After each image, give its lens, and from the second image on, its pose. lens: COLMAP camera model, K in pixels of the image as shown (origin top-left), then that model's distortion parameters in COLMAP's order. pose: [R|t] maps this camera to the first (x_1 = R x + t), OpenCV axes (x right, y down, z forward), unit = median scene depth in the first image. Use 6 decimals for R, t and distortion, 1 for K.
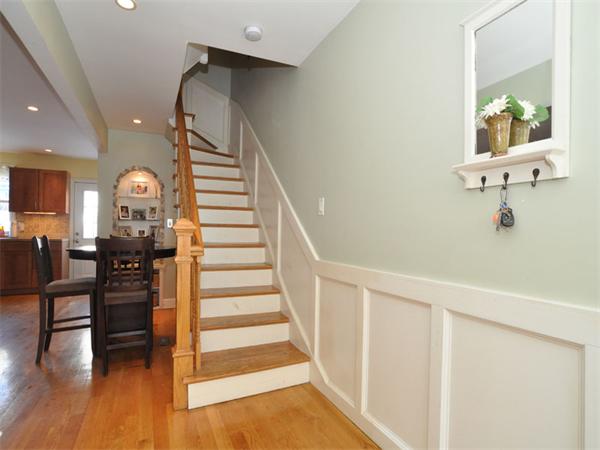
lens RADIAL K [[286.0, 0, 291.9], [0, 286.0, 230.3], [0, 0, 1]] dist [-0.060099, 0.023907]
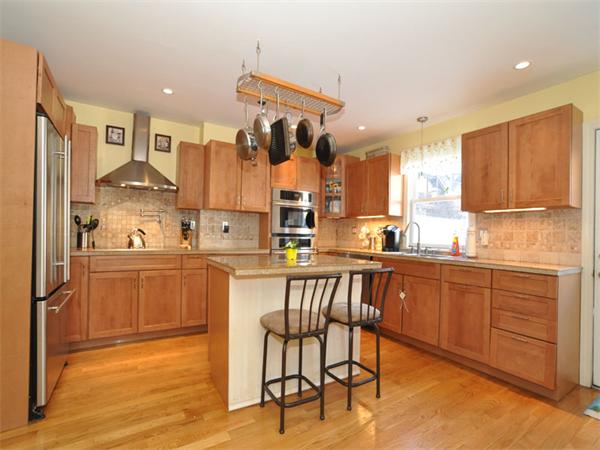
lens RADIAL K [[286.0, 0, 291.9], [0, 286.0, 230.3], [0, 0, 1]] dist [-0.060099, 0.023907]
pose [[0.072518, -0.022189, -0.997120, -0.584704], [-0.025434, 0.999386, -0.024090, -0.006598], [0.997043, 0.027107, 0.071909, 0.748198]]
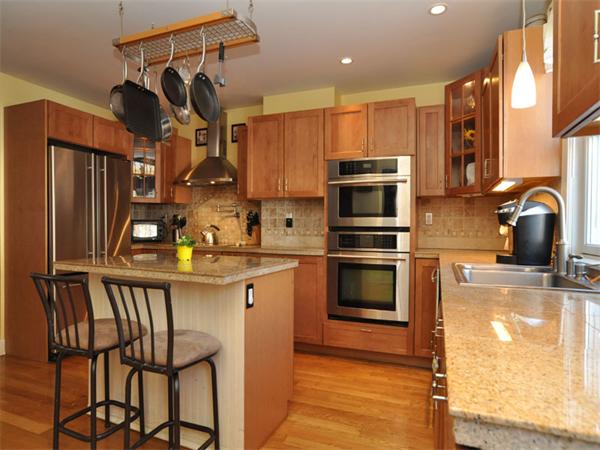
lens RADIAL K [[354.5, 0, 284.0], [0, 354.5, 232.5], [0, 0, 1]] dist [-0.002967, -0.000554]
pose [[-0.765196, -0.009494, -0.643728, -0.932670], [-0.018565, 0.999801, 0.007322, -0.008484], [0.643530, 0.017554, -0.765220, 1.303888]]
